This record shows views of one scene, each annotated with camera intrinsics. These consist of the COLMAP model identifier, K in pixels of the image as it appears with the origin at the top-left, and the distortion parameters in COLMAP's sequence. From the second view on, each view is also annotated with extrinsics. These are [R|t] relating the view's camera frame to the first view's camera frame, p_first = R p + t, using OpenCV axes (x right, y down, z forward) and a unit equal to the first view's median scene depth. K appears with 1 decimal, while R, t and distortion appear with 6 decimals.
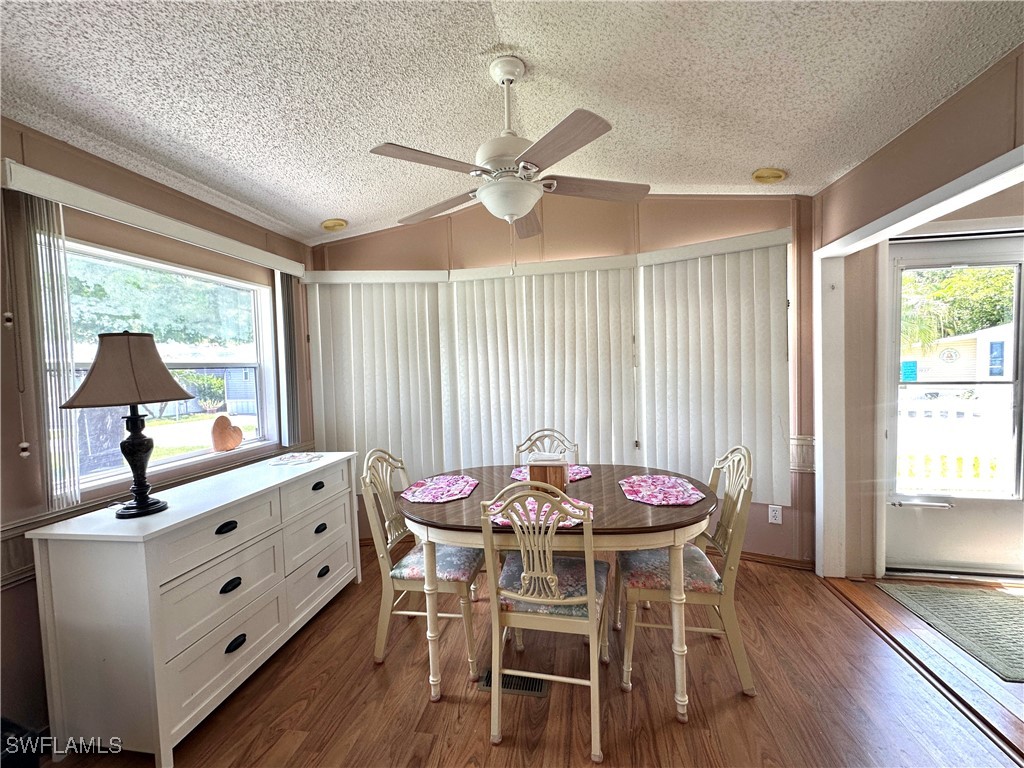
lens RADIAL K [[412.5, 0, 512.0], [0, 412.5, 384.0], [0, 0, 1]] dist [-0.002883, 0.000068]
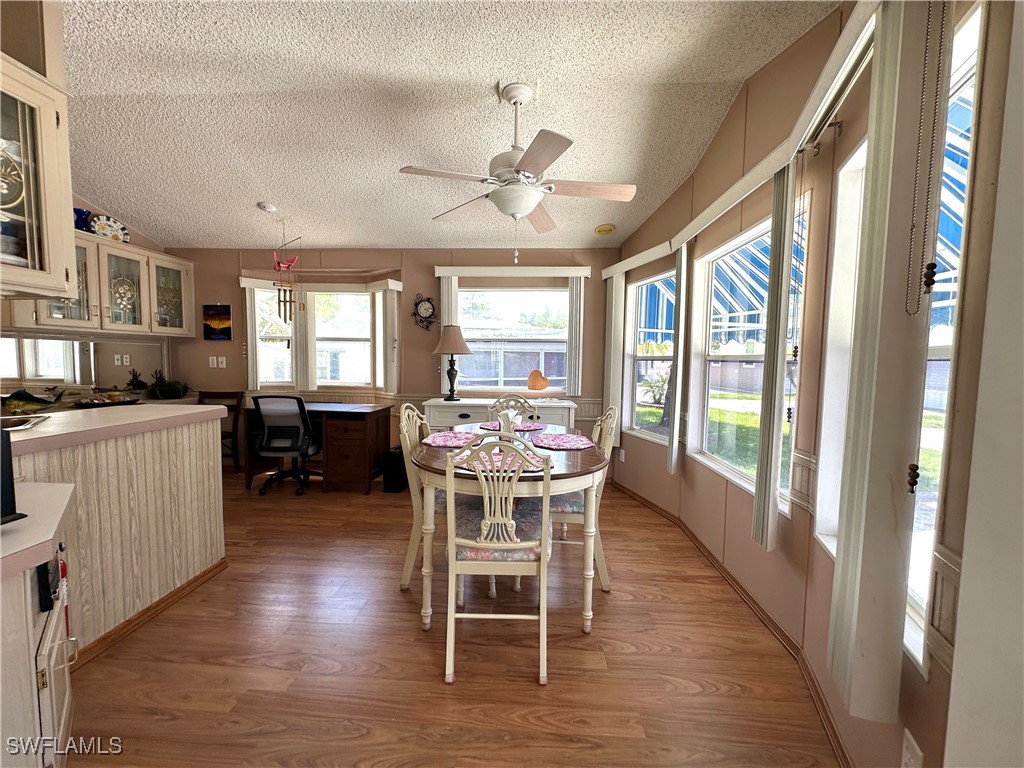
lens RADIAL K [[411.3, 0, 510.7], [0, 411.3, 385.3], [0, 0, 1]] dist [-0.006486, 0.001778]
pose [[0.128861, 0.099193, -0.986689, 1.414859], [-0.058494, 0.994013, 0.092290, -0.016972], [0.989936, 0.045823, 0.133892, 0.954113]]
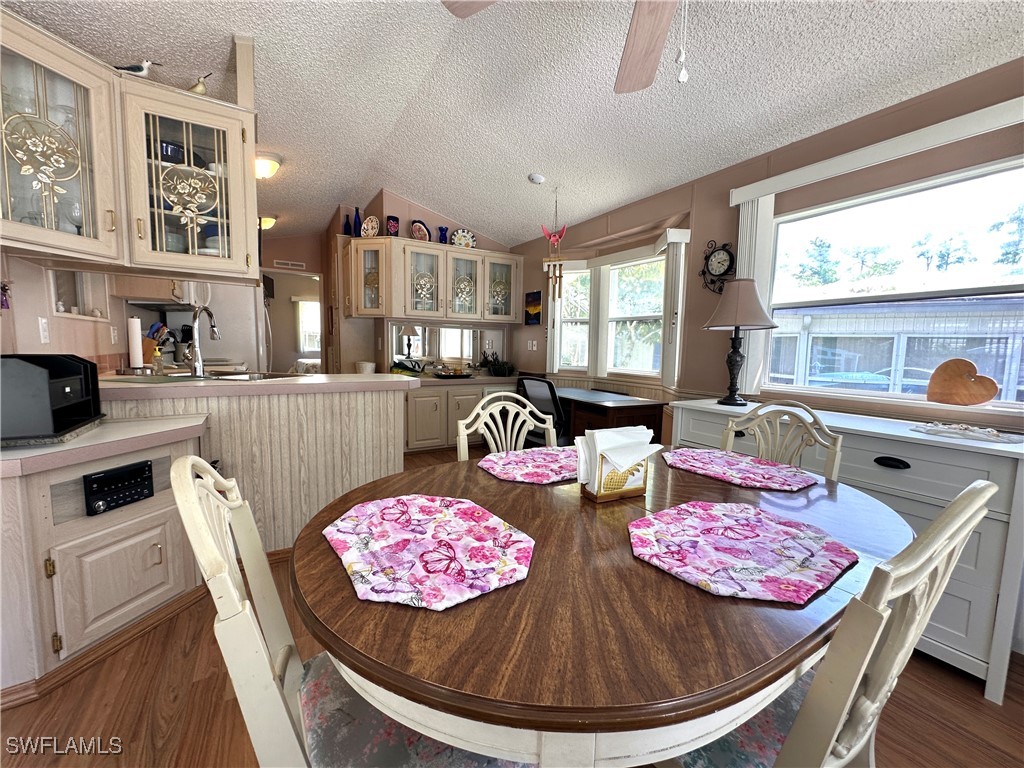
lens RADIAL K [[411.3, 0, 510.7], [0, 411.3, 385.3], [0, 0, 1]] dist [-0.006486, 0.001778]
pose [[-0.751620, 0.081141, -0.654587, 0.600874], [-0.021130, 0.988933, 0.146847, 0.043507], [0.659258, 0.124204, -0.741587, 1.462686]]
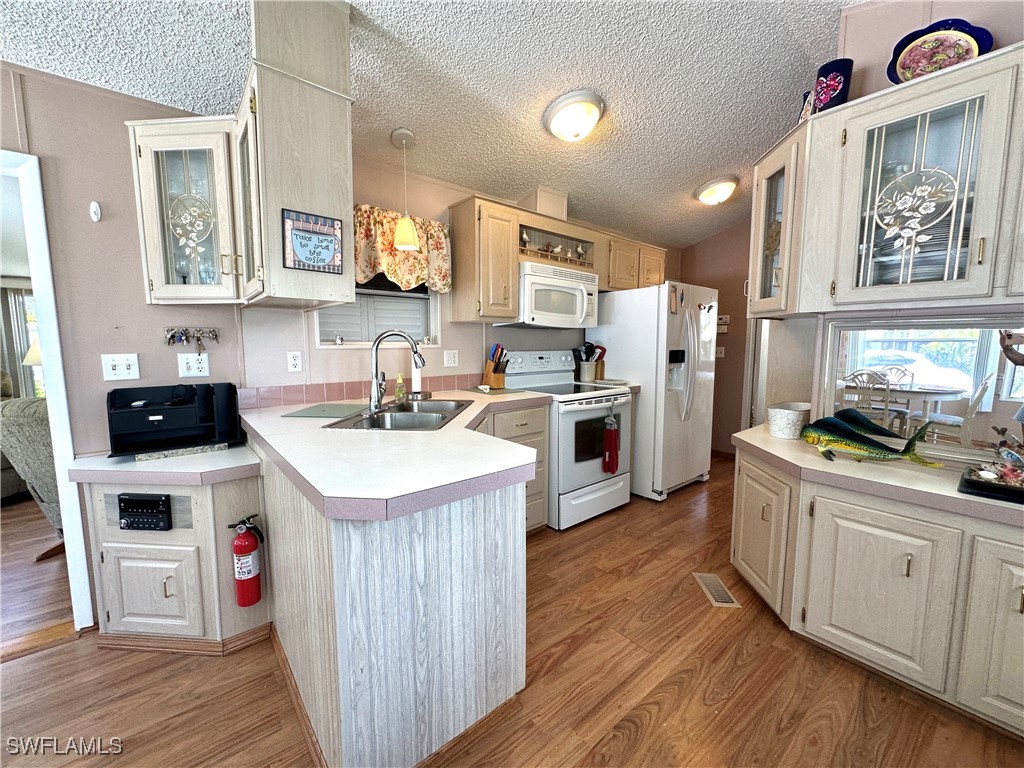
lens RADIAL K [[411.3, 0, 510.7], [0, 411.3, 385.3], [0, 0, 1]] dist [-0.006486, 0.001778]
pose [[-0.766654, -0.035669, 0.641069, -0.583150], [0.050455, 0.992021, 0.115535, 0.042178], [-0.640075, 0.120920, -0.758737, 0.440327]]
